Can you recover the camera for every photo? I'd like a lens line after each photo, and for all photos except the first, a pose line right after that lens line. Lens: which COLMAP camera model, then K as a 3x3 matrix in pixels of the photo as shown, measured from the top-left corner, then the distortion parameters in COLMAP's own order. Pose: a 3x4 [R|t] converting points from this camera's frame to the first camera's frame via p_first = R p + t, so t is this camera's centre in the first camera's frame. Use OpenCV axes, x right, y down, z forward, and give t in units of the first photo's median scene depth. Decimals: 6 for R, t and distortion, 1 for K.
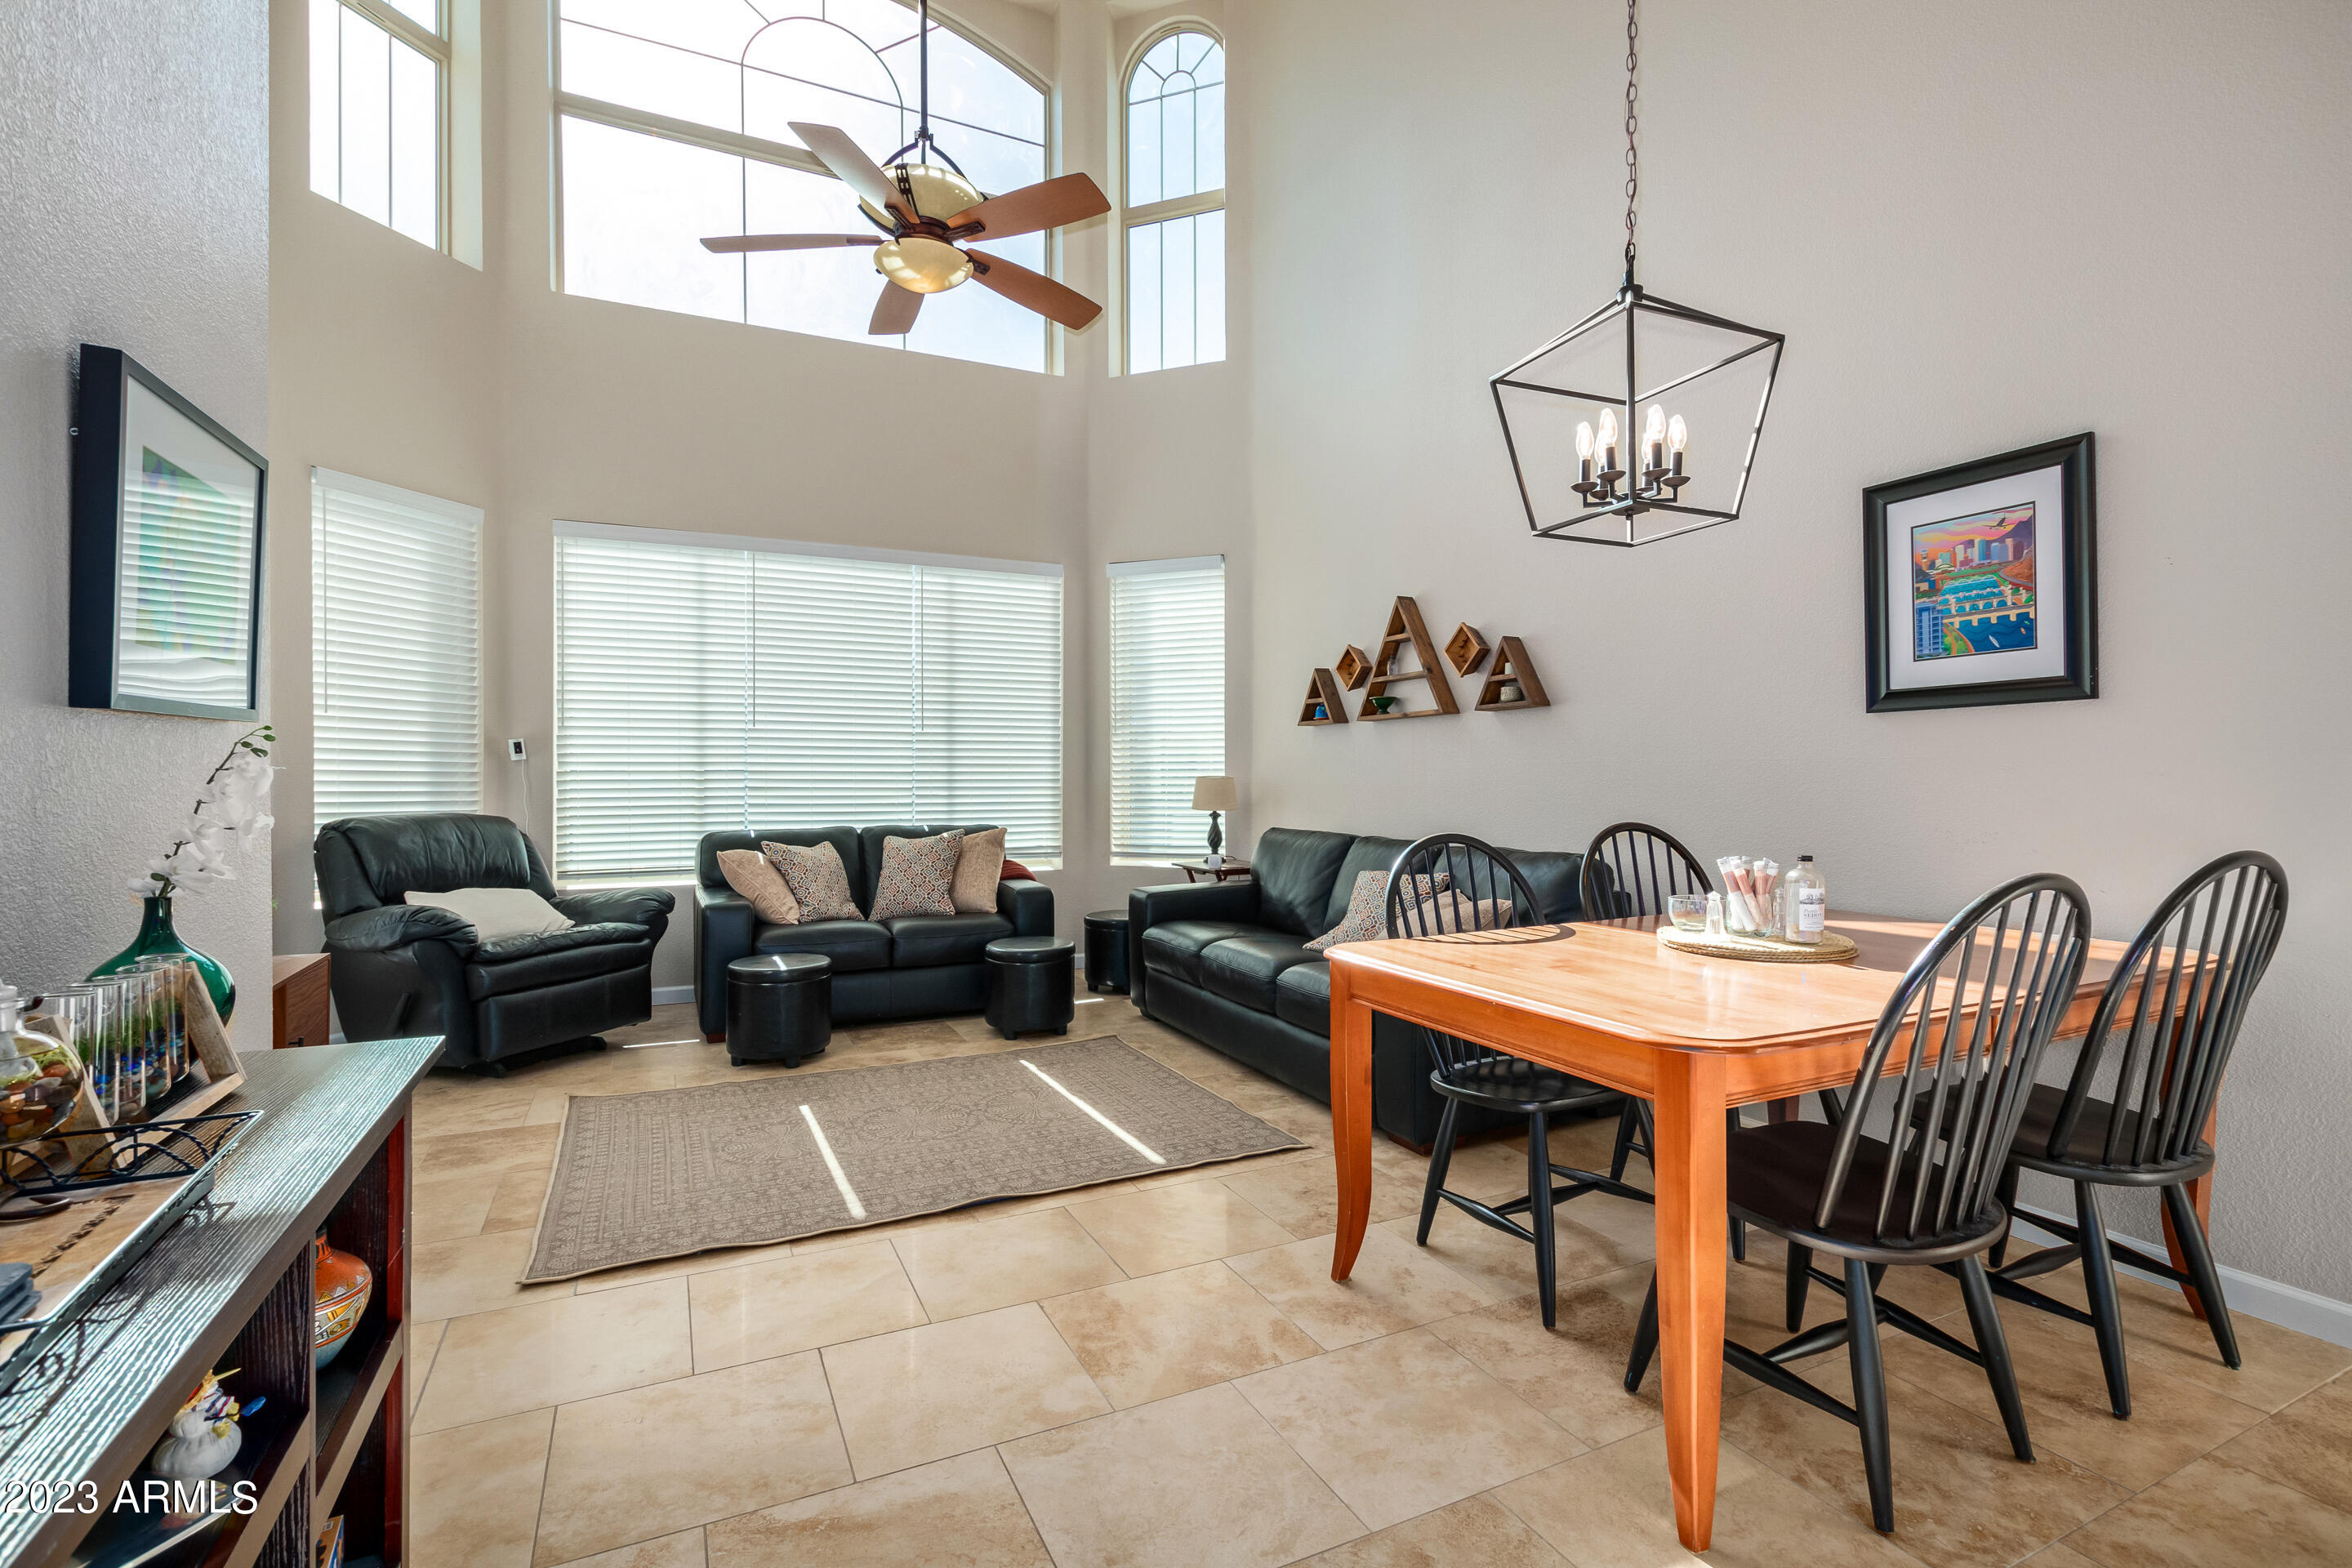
lens RADIAL K [[1052.8, 0, 1159.3], [0, 1052.8, 784.5], [0, 0, 1]] dist [-0.000608, -0.000060]
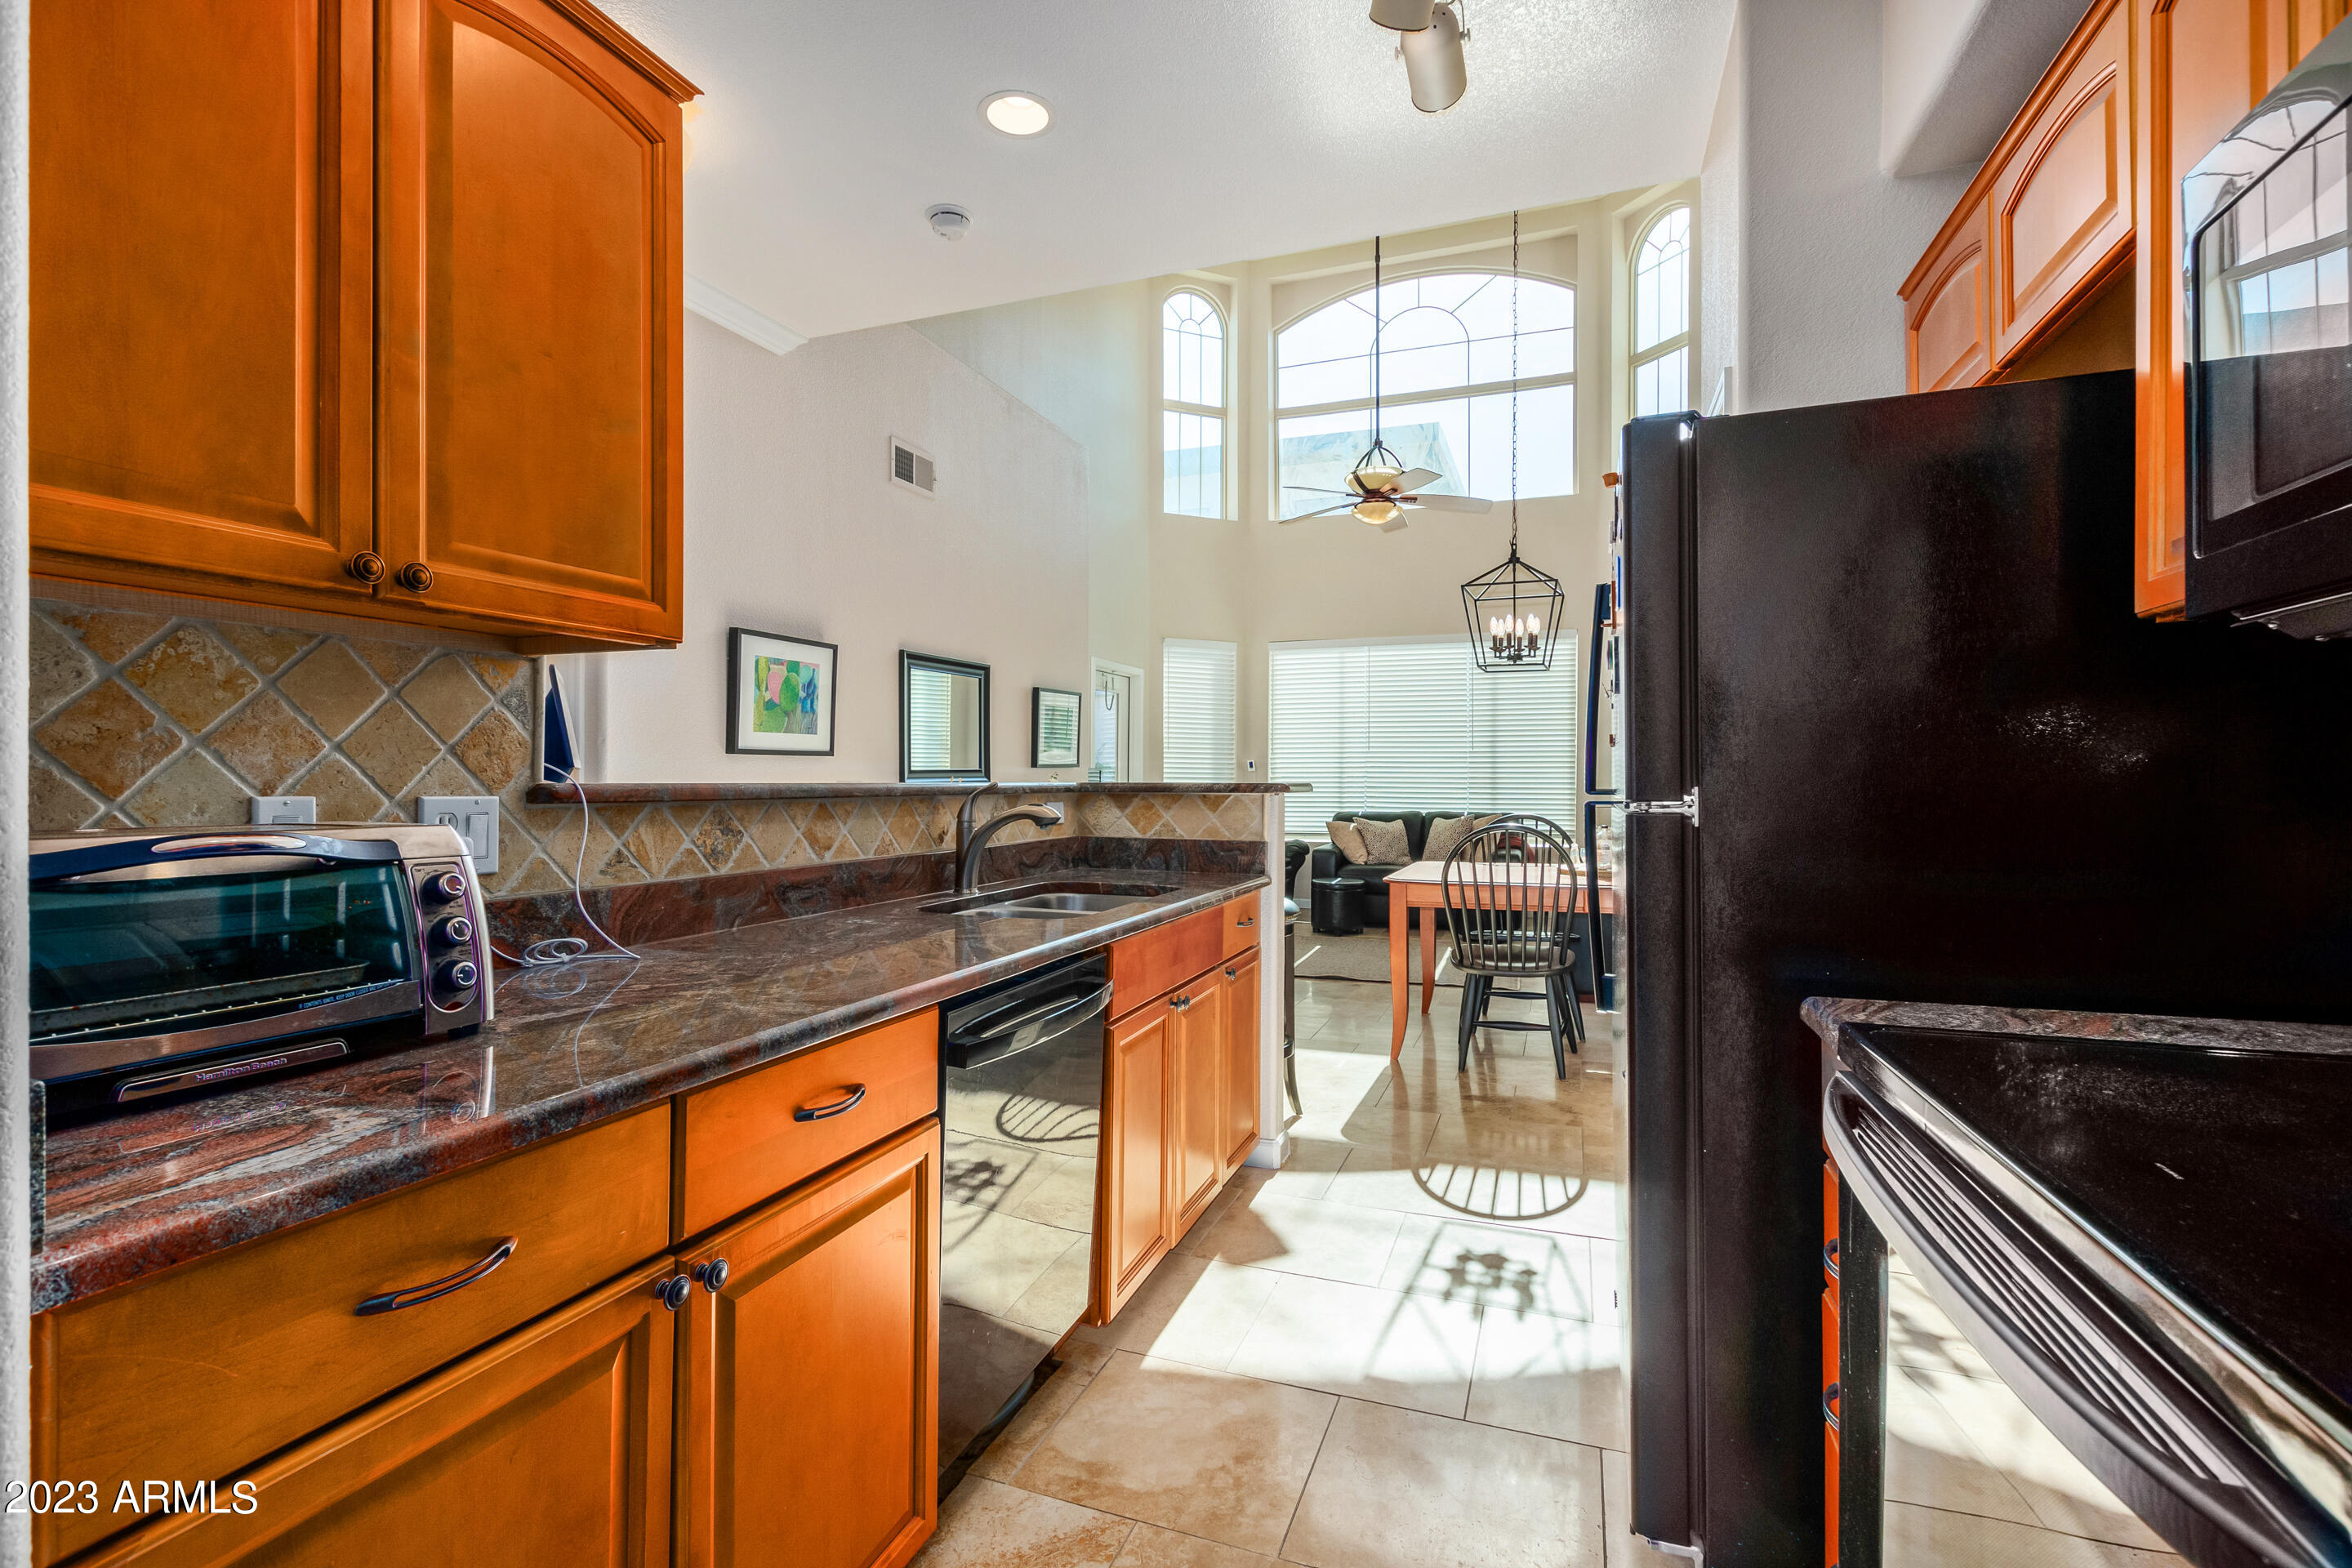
lens RADIAL K [[1054.7, 0, 1203.4], [0, 1054.7, 772.7], [0, 0, 1]] dist [0.011351, -0.000030]
pose [[0.715204, -0.000729, -0.698916, 0.689004], [-0.006495, 0.999949, -0.007688, -0.005221], [0.698886, 0.010038, 0.715163, -0.445260]]
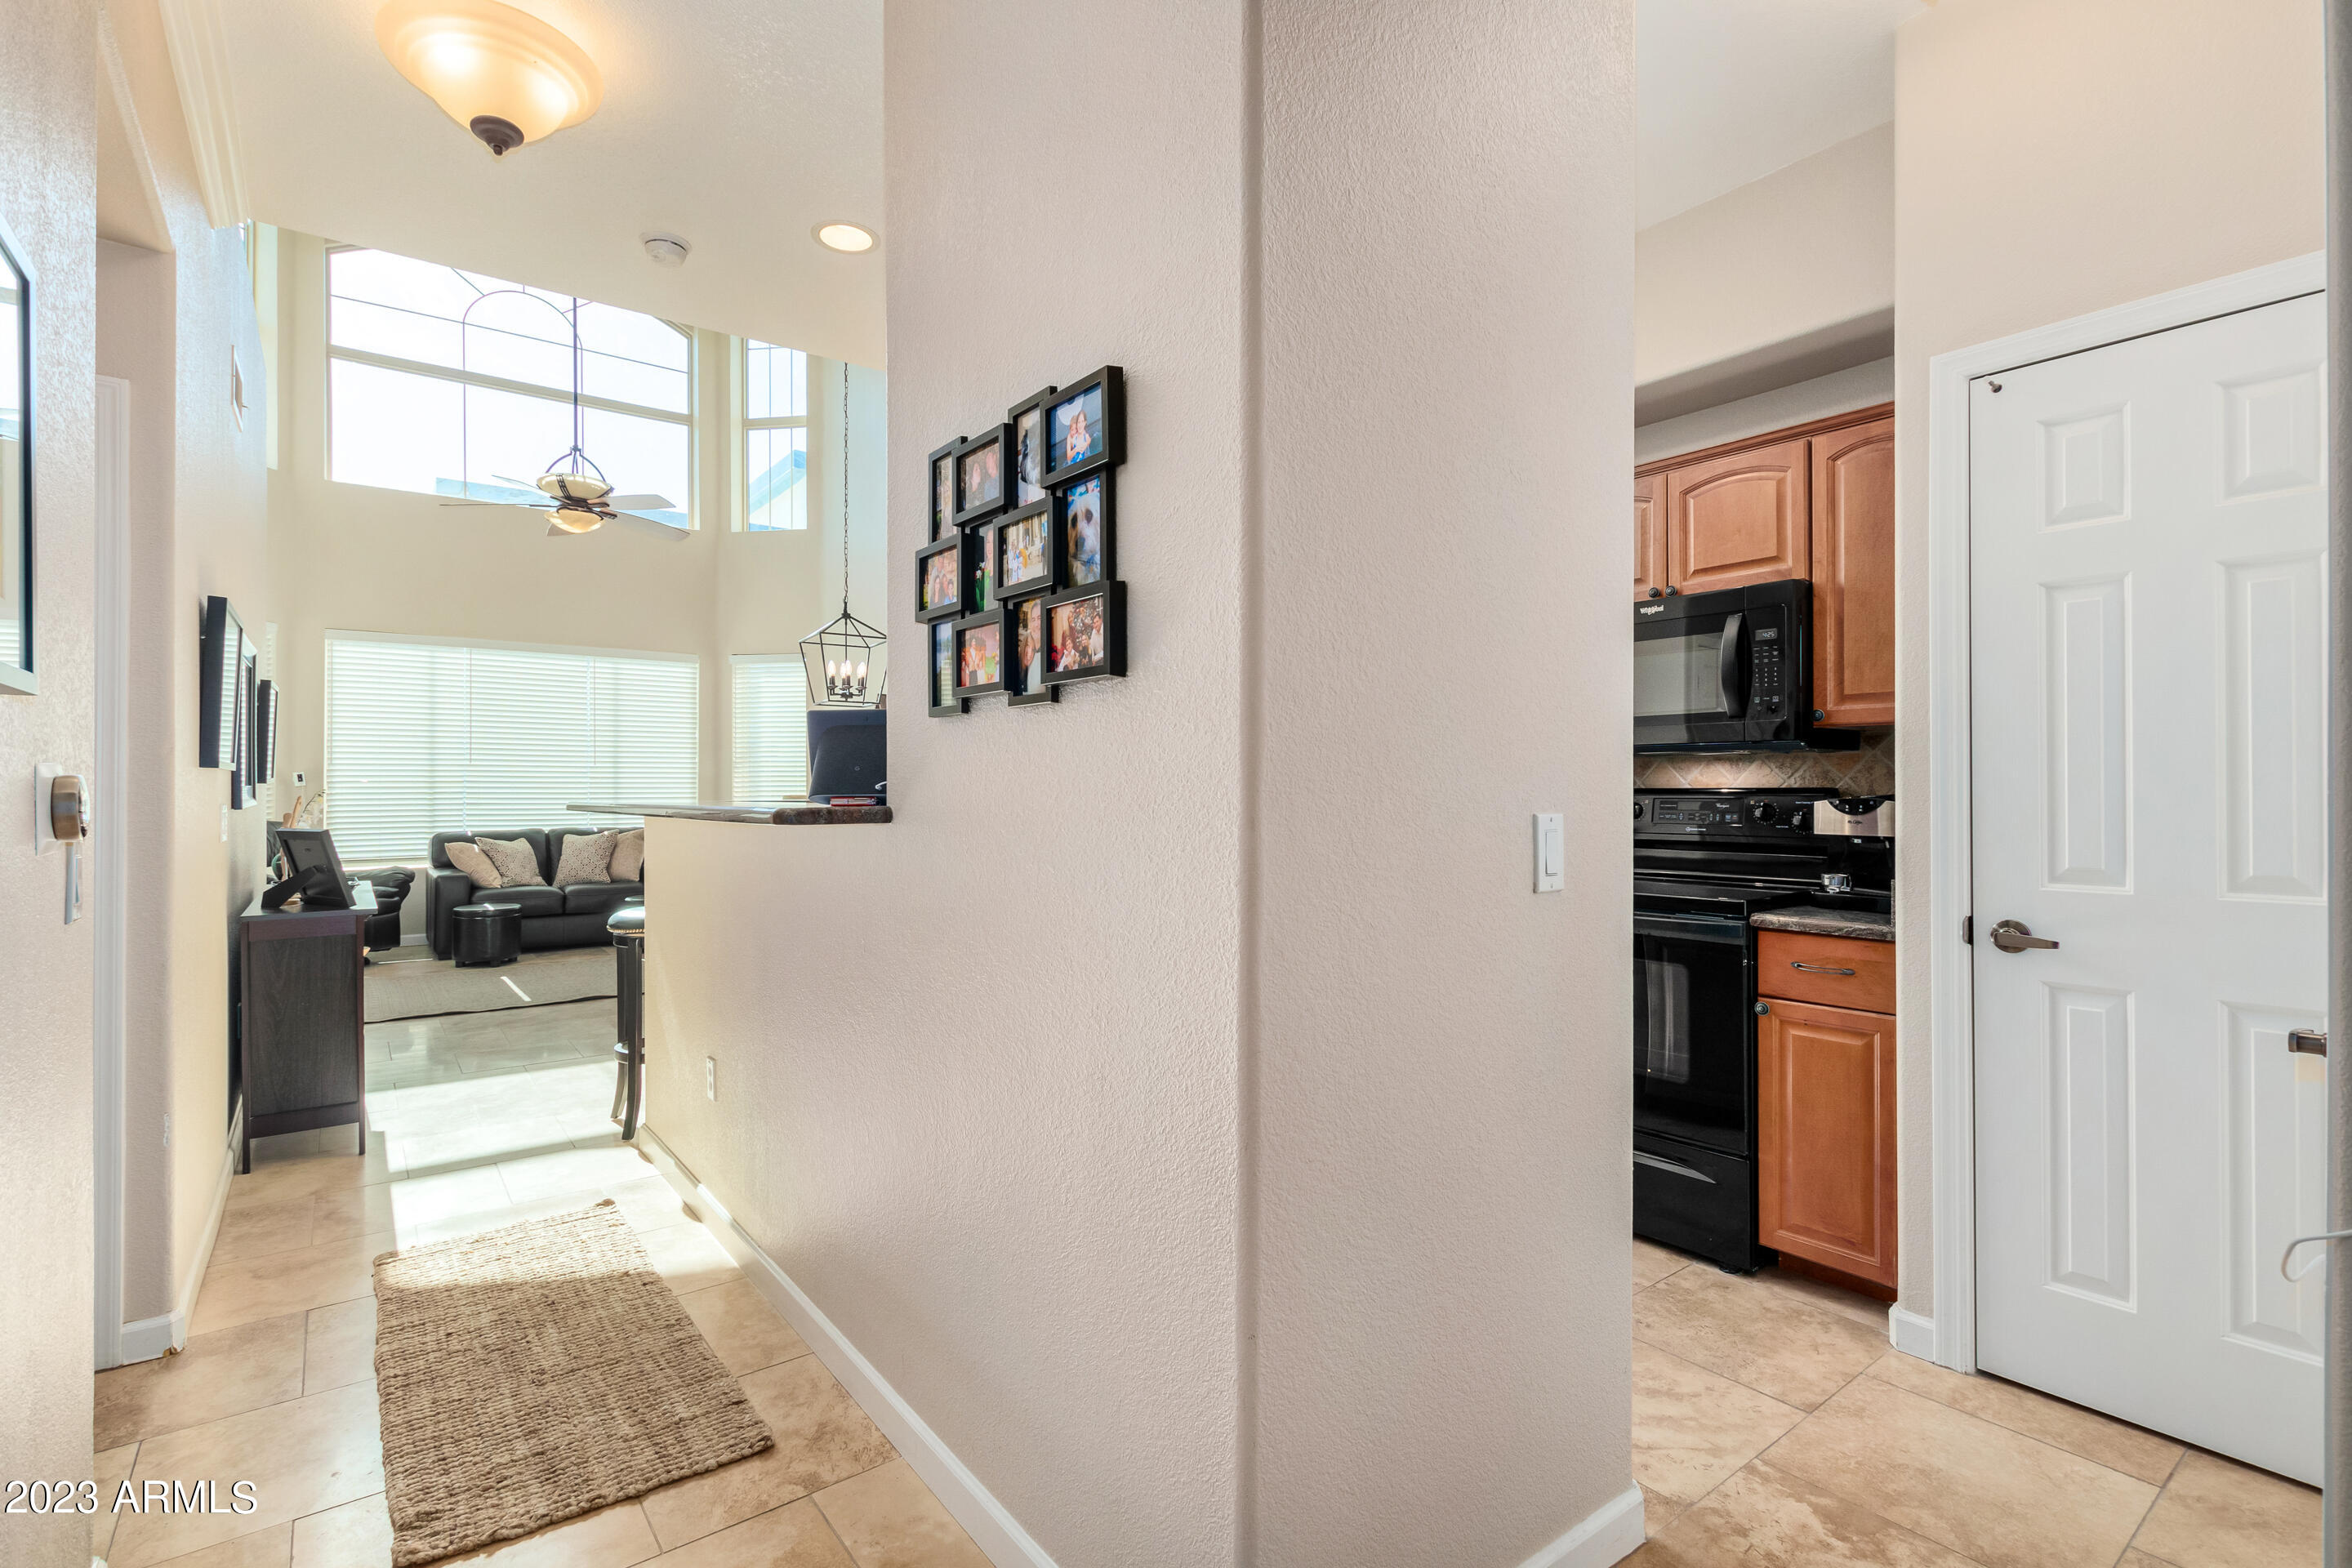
lens RADIAL K [[1048.1, 0, 1147.4], [0, 1048.1, 787.2], [0, 0, 1]] dist [0.003137, 0.000278]
pose [[0.978150, 0.000565, 0.207900, 0.292146], [0.001263, 0.999962, -0.008661, -0.006926], [-0.207897, 0.008734, 0.978112, -0.781101]]
